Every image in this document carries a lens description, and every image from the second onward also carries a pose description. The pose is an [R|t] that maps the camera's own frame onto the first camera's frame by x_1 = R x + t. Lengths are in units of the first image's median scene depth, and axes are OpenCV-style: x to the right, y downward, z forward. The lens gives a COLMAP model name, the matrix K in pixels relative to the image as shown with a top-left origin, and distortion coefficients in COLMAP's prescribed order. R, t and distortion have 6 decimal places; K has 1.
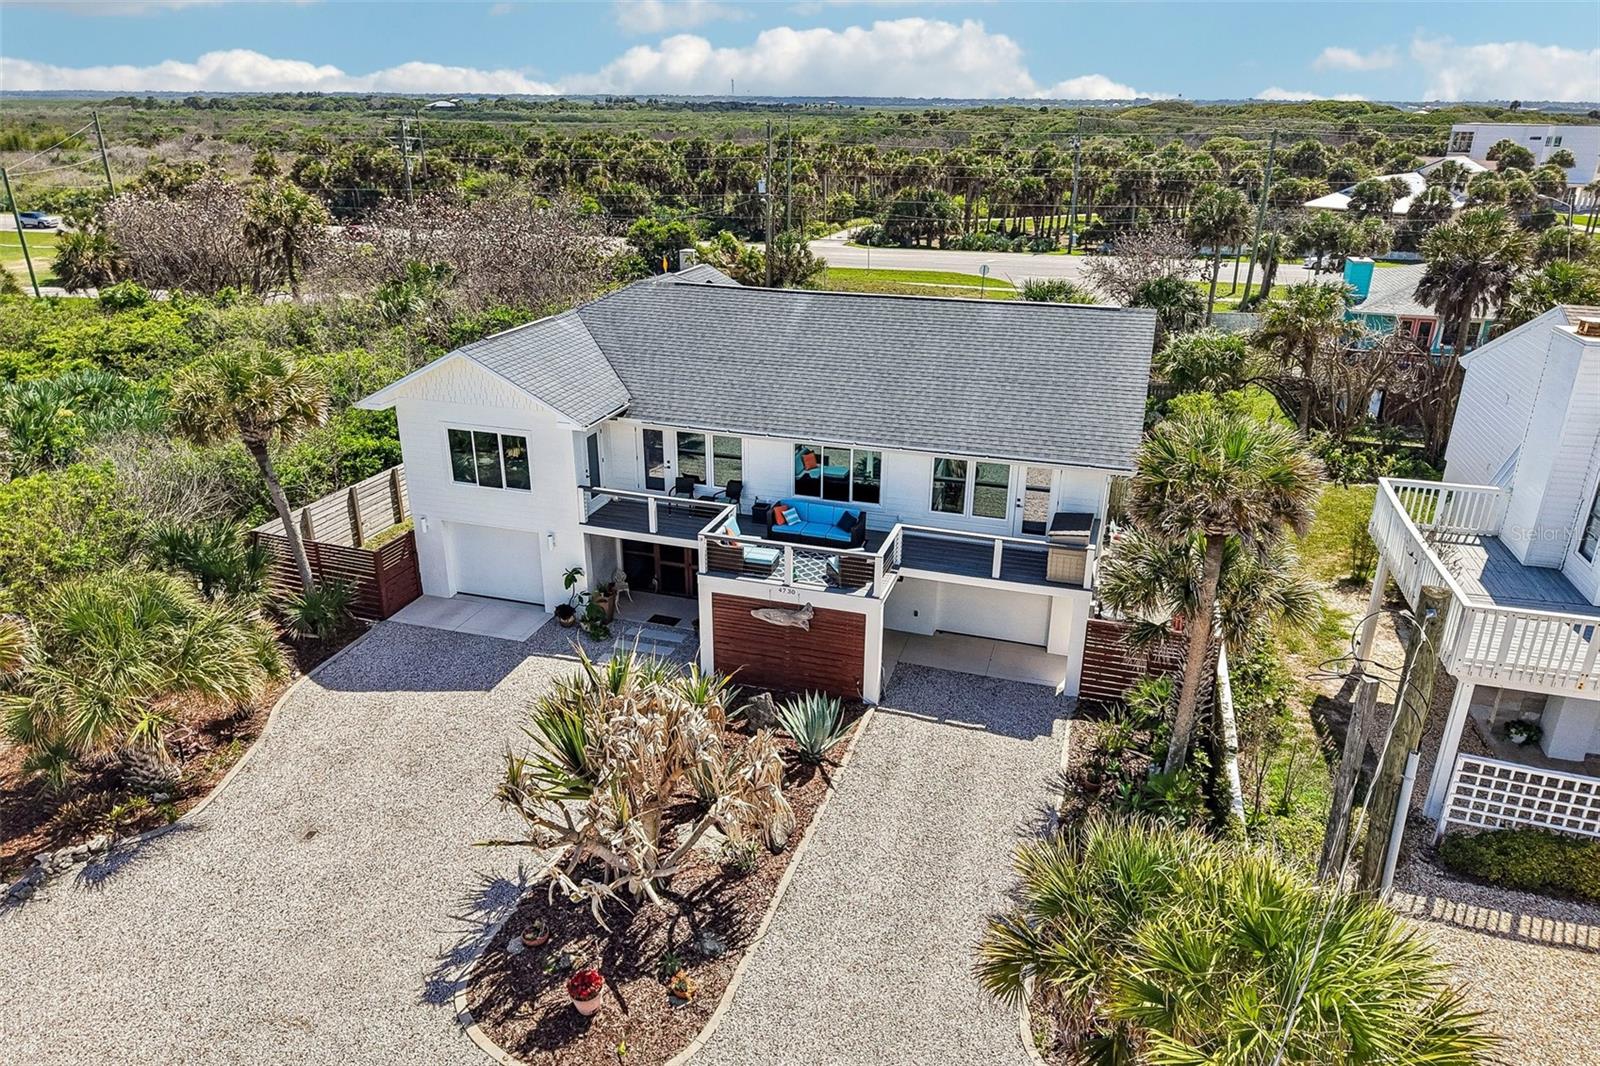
lens RADIAL K [[1079.2, 0, 800.0], [0, 1079.2, 533.0], [0, 0, 1]] dist [0.019383, -0.016921]
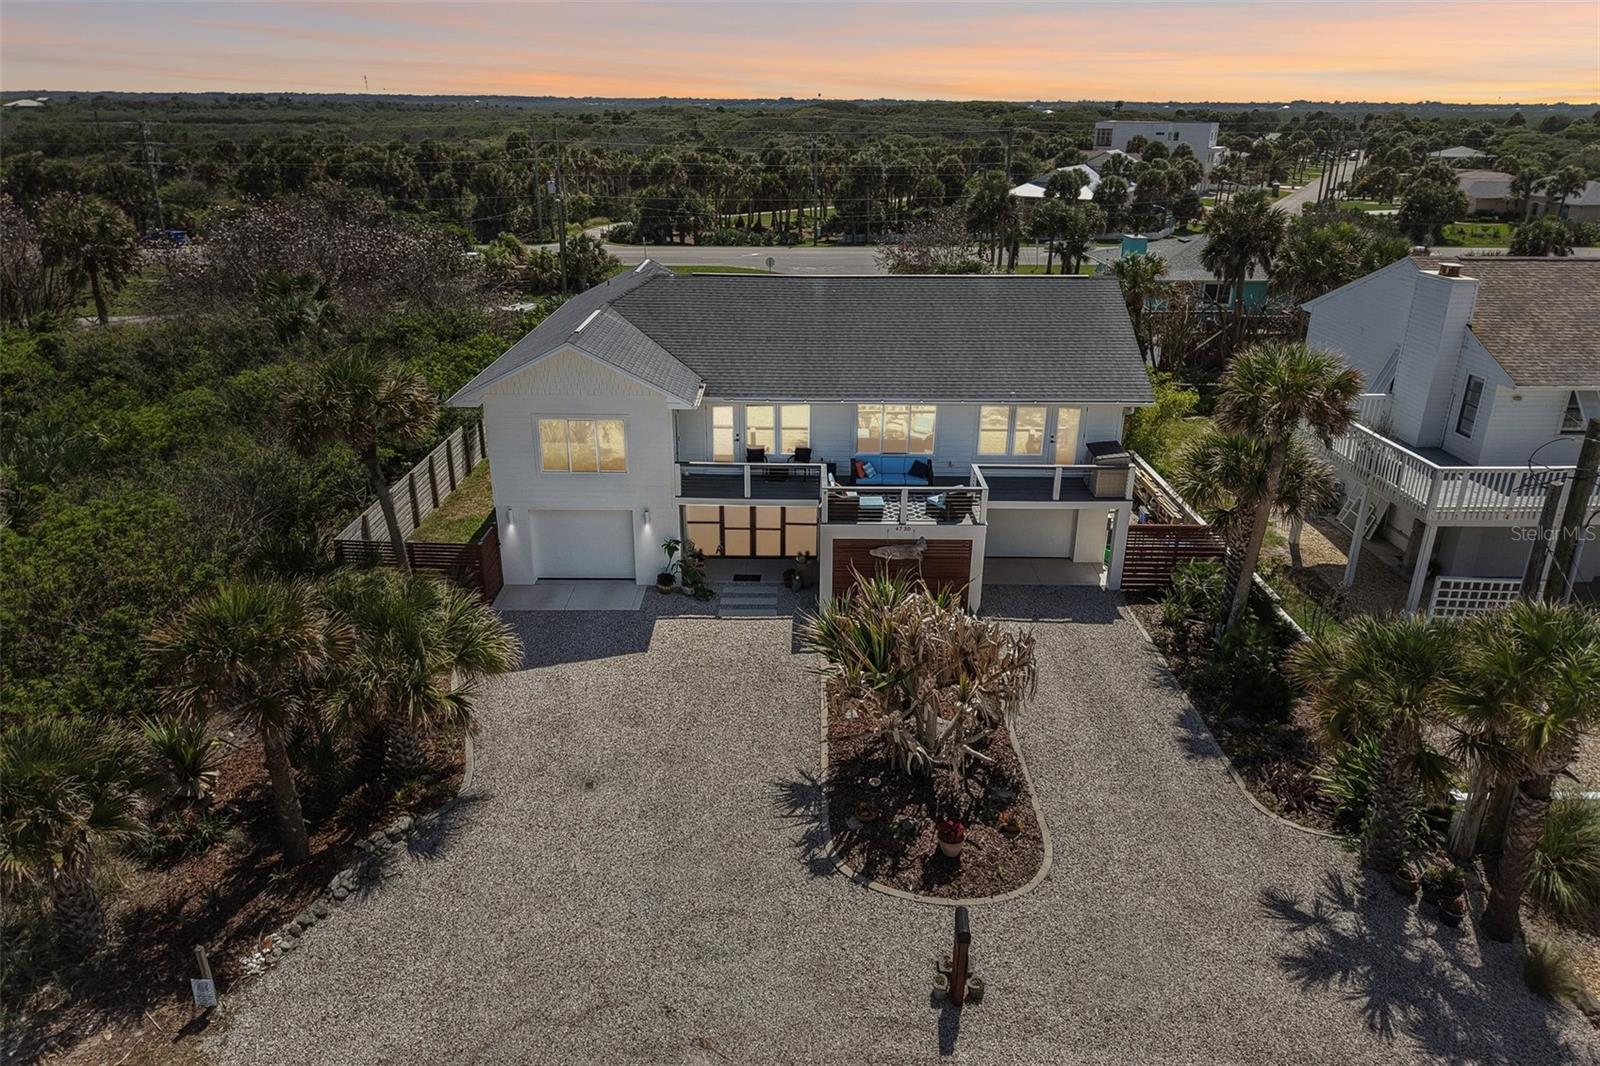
lens RADIAL K [[1079.2, 0, 800.0], [0, 1079.2, 533.0], [0, 0, 1]] dist [0.019383, -0.016921]
pose [[0.954523, -0.111213, 0.276616, -0.185610], [0.110982, 0.993685, 0.016543, 0.011314], [-0.276709, 0.014909, 0.960838, -0.038350]]
